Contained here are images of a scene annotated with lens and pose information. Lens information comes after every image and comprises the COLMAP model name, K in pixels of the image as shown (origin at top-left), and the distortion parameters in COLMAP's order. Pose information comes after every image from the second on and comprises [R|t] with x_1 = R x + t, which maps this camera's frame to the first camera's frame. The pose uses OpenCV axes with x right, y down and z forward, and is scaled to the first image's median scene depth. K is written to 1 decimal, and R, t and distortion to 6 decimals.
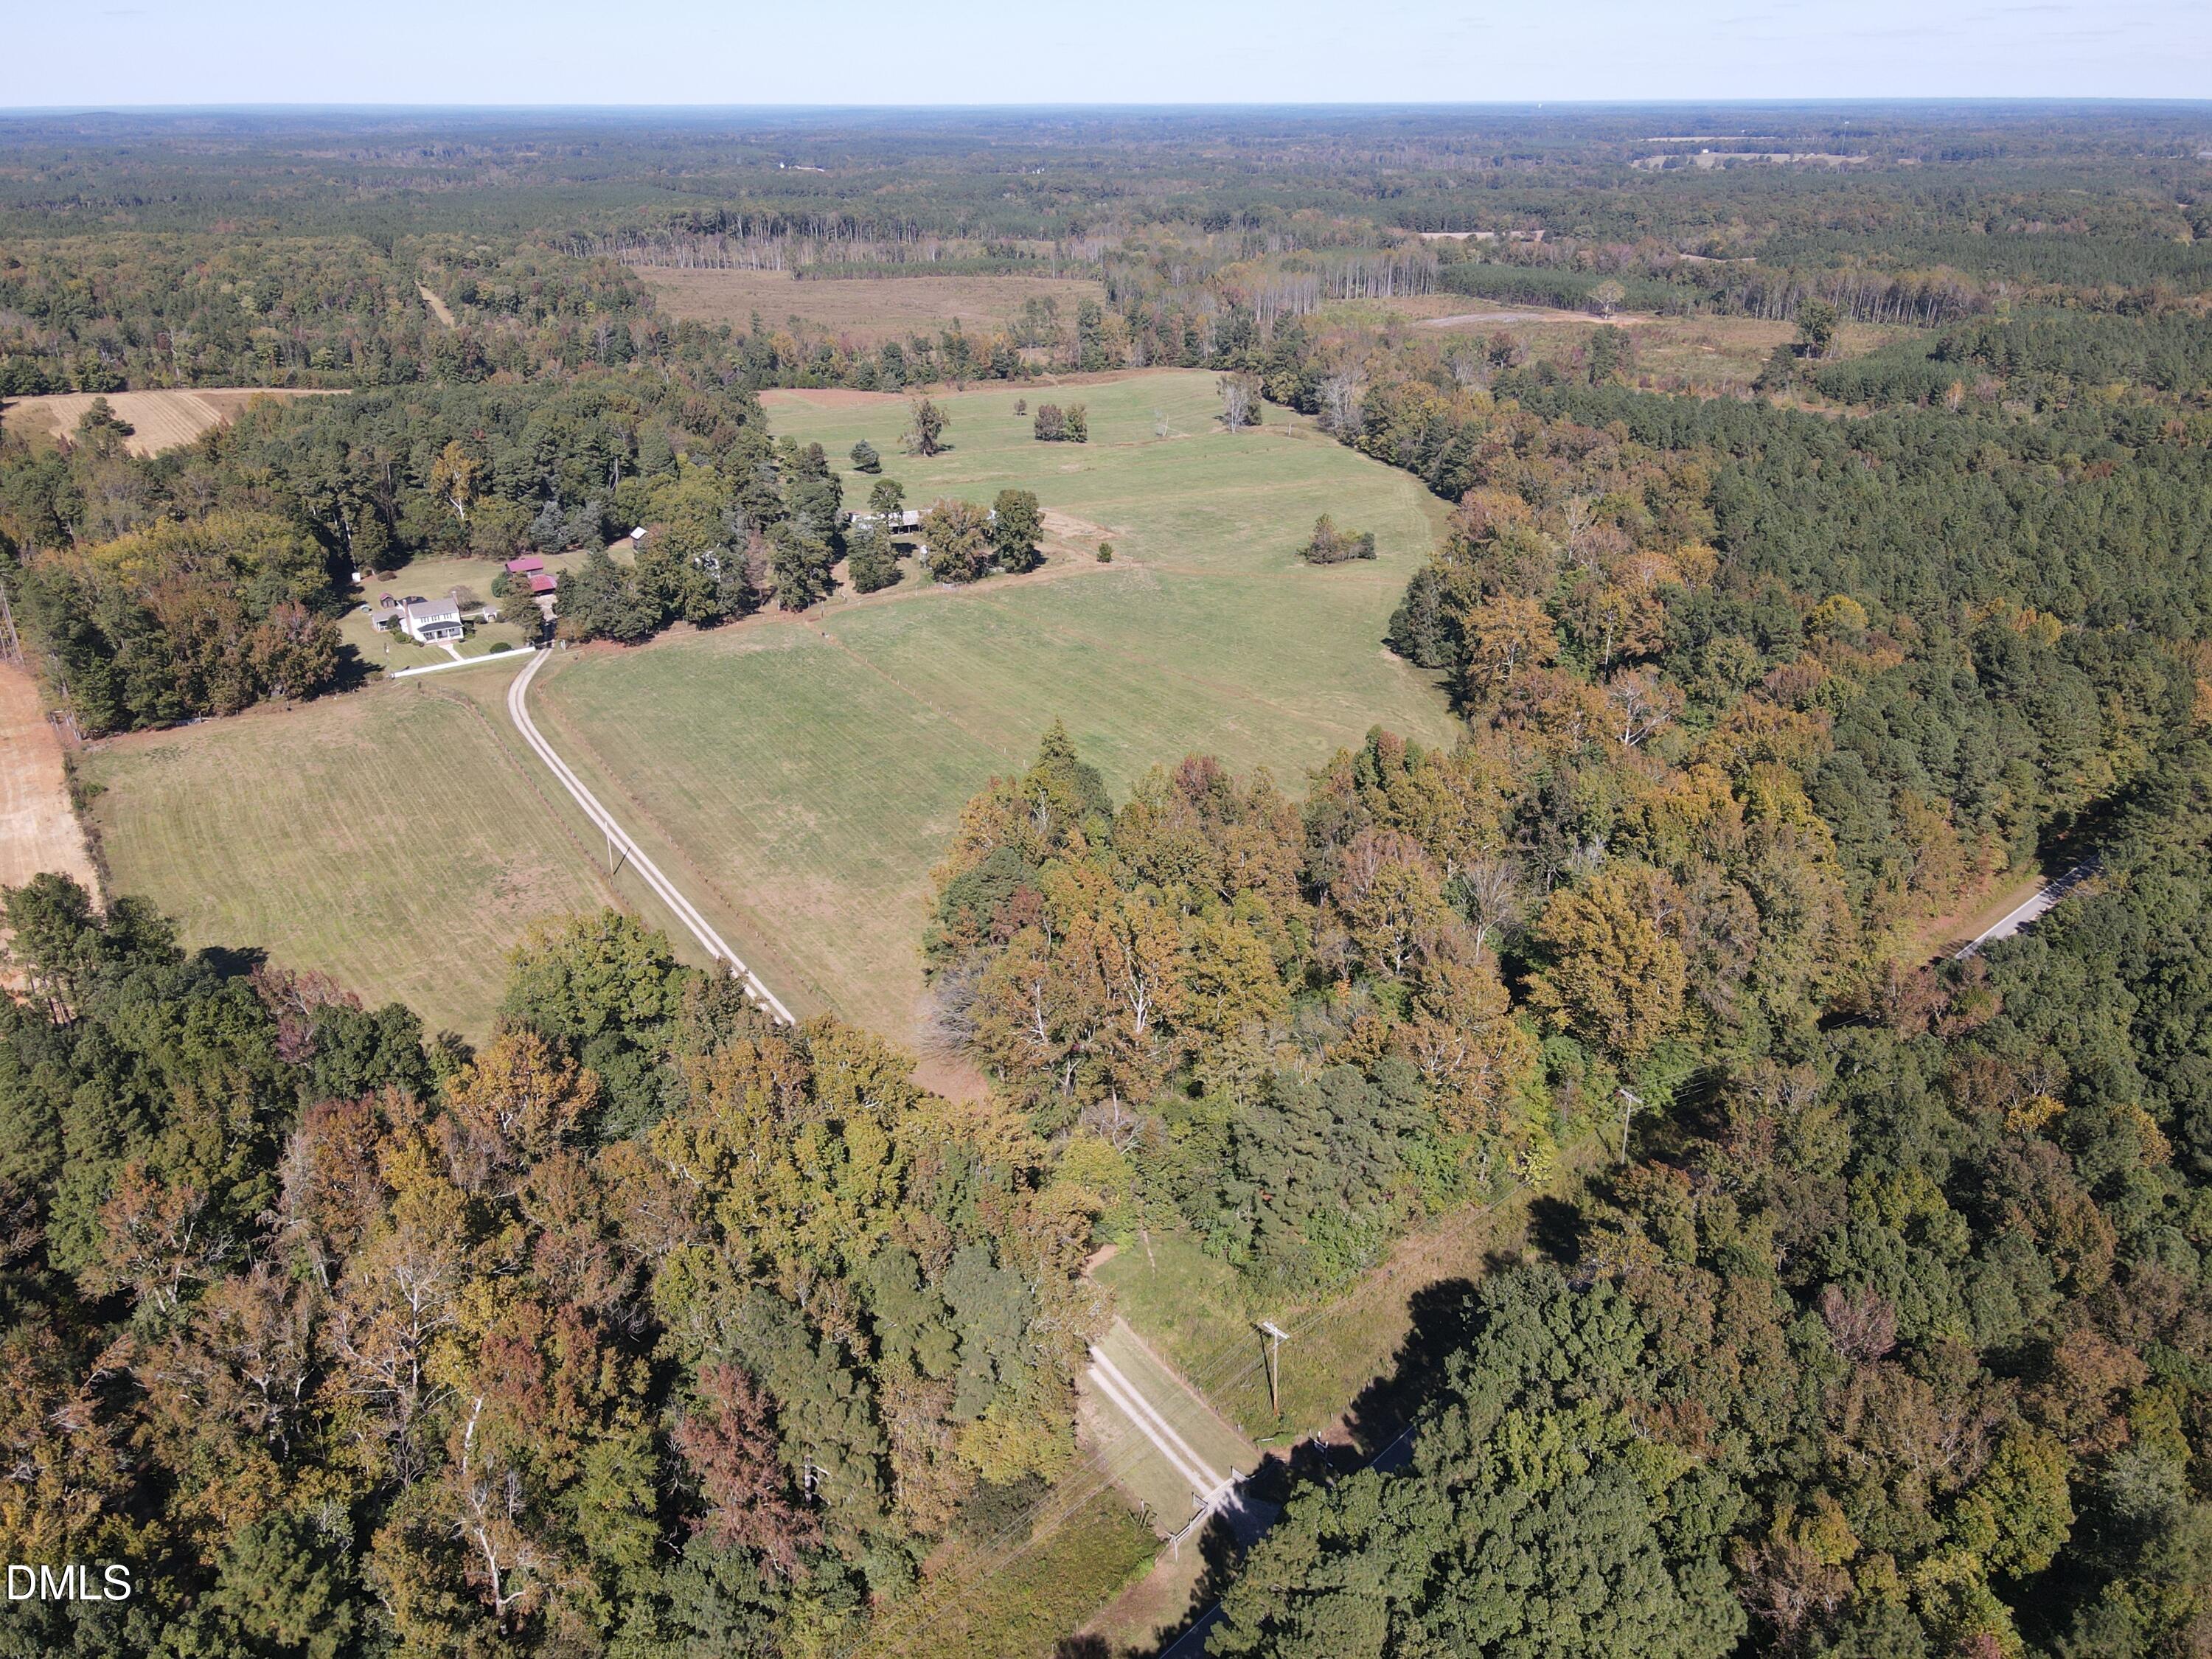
lens RADIAL K [[1602.9, 0, 1113.6], [0, 1602.9, 835.7], [0, 0, 1]] dist [0.013790, 0.000358]
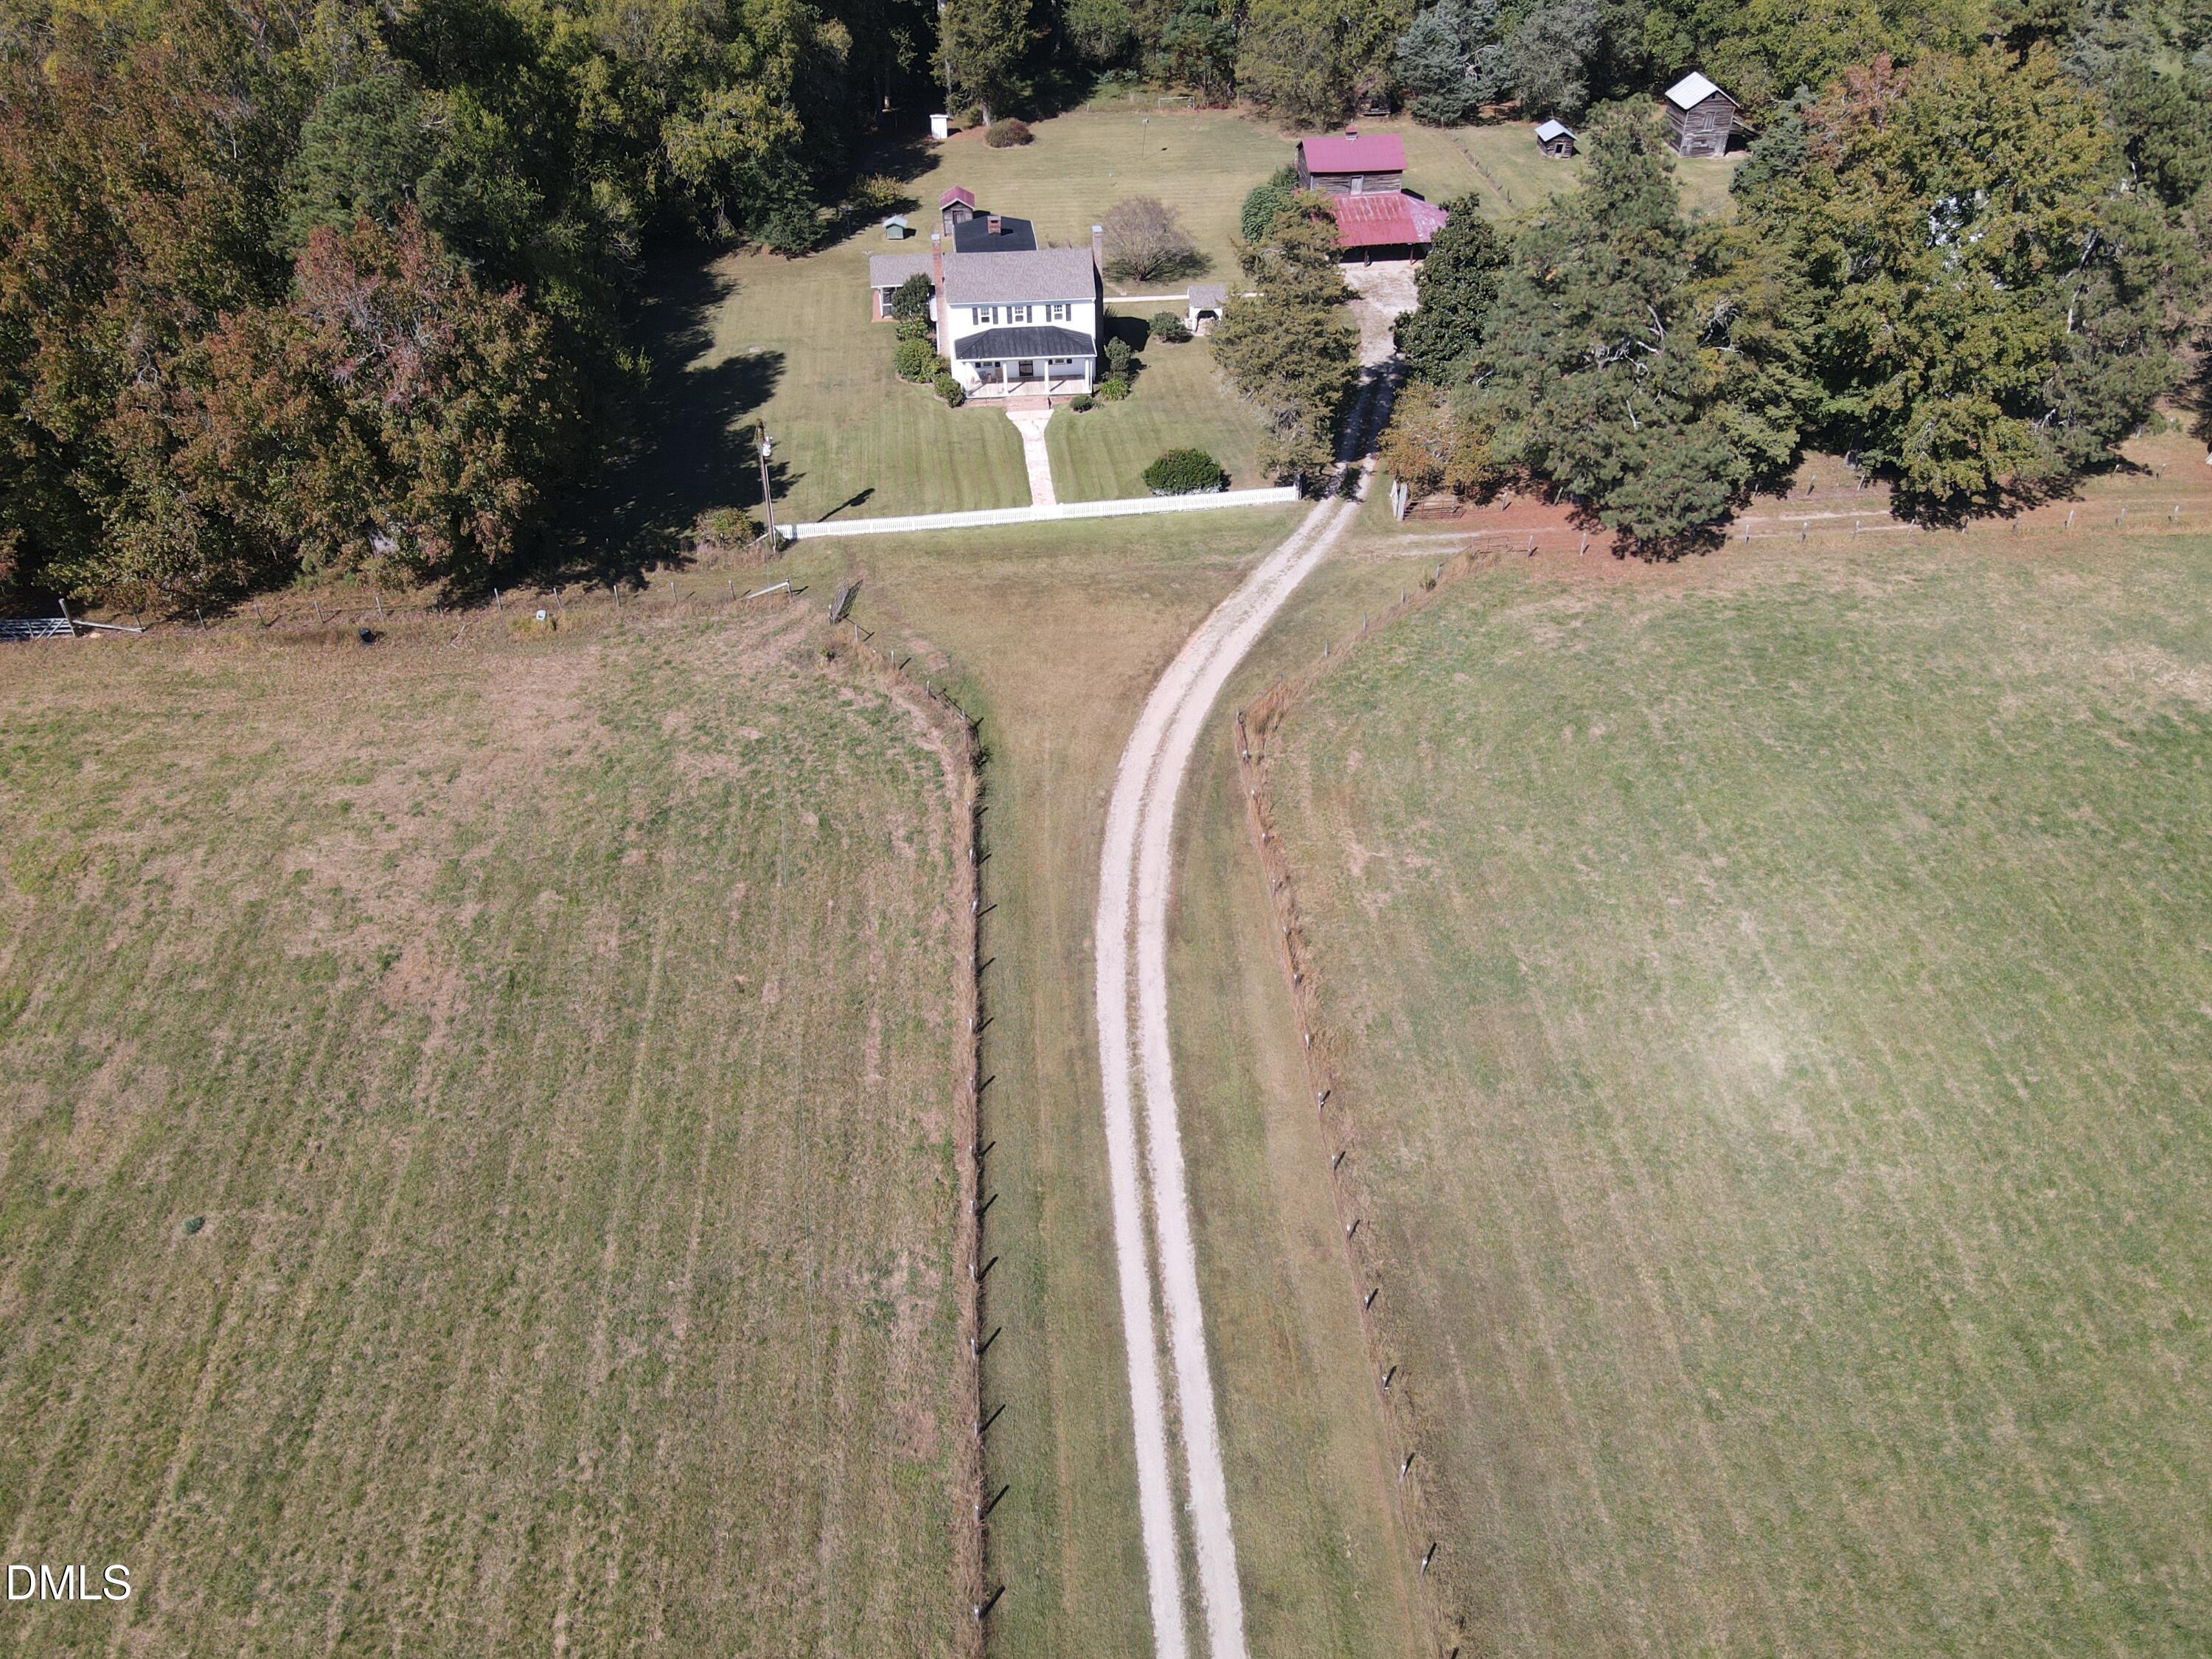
lens RADIAL K [[1602.9, 0, 1097.4], [0, 1602.9, 820.3], [0, 0, 1]] dist [0.013790, 0.000358]
pose [[0.865455, 0.300295, -0.401011, -0.232791], [-0.199861, 0.940942, 0.273283, -0.116387], [0.459394, -0.156368, 0.874361, 0.650012]]
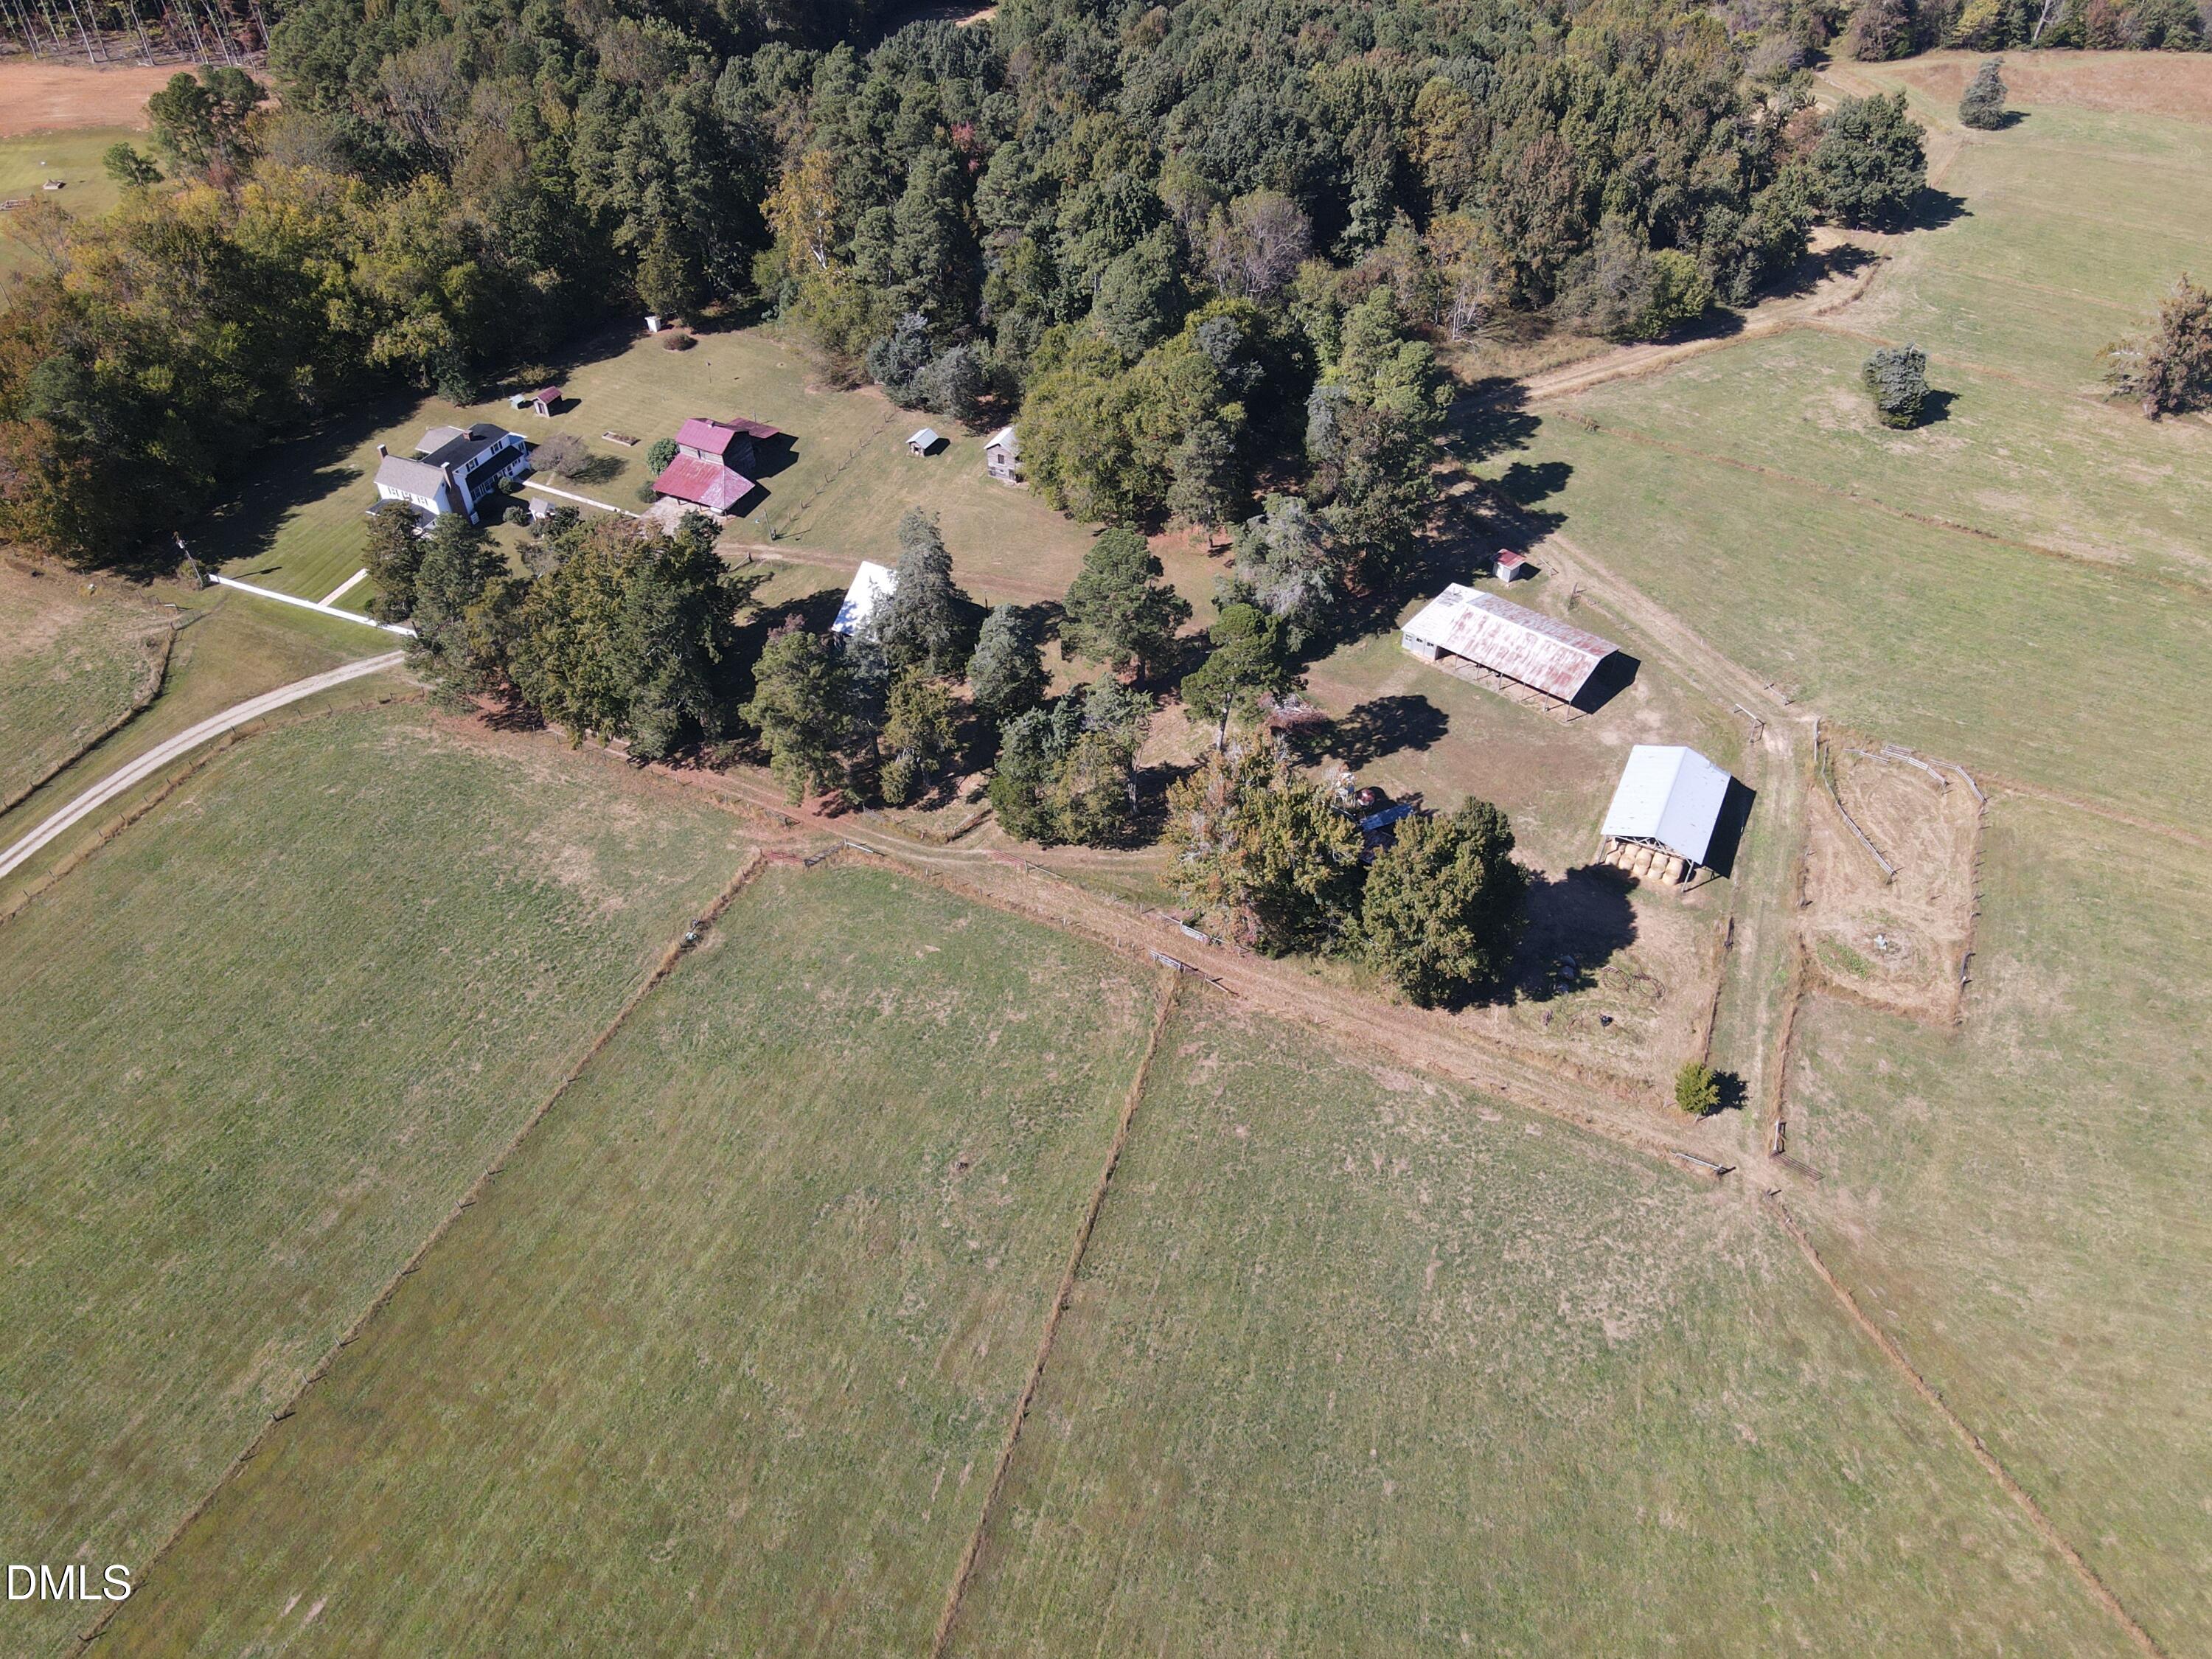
lens RADIAL K [[1602.9, 0, 1108.3], [0, 1602.9, 829.0], [0, 0, 1]] dist [0.013790, 0.000358]
pose [[0.481323, 0.605526, -0.633772, 0.124646], [-0.362690, 0.795818, 0.484902, -0.366517], [0.797988, -0.003532, 0.602663, 0.756236]]
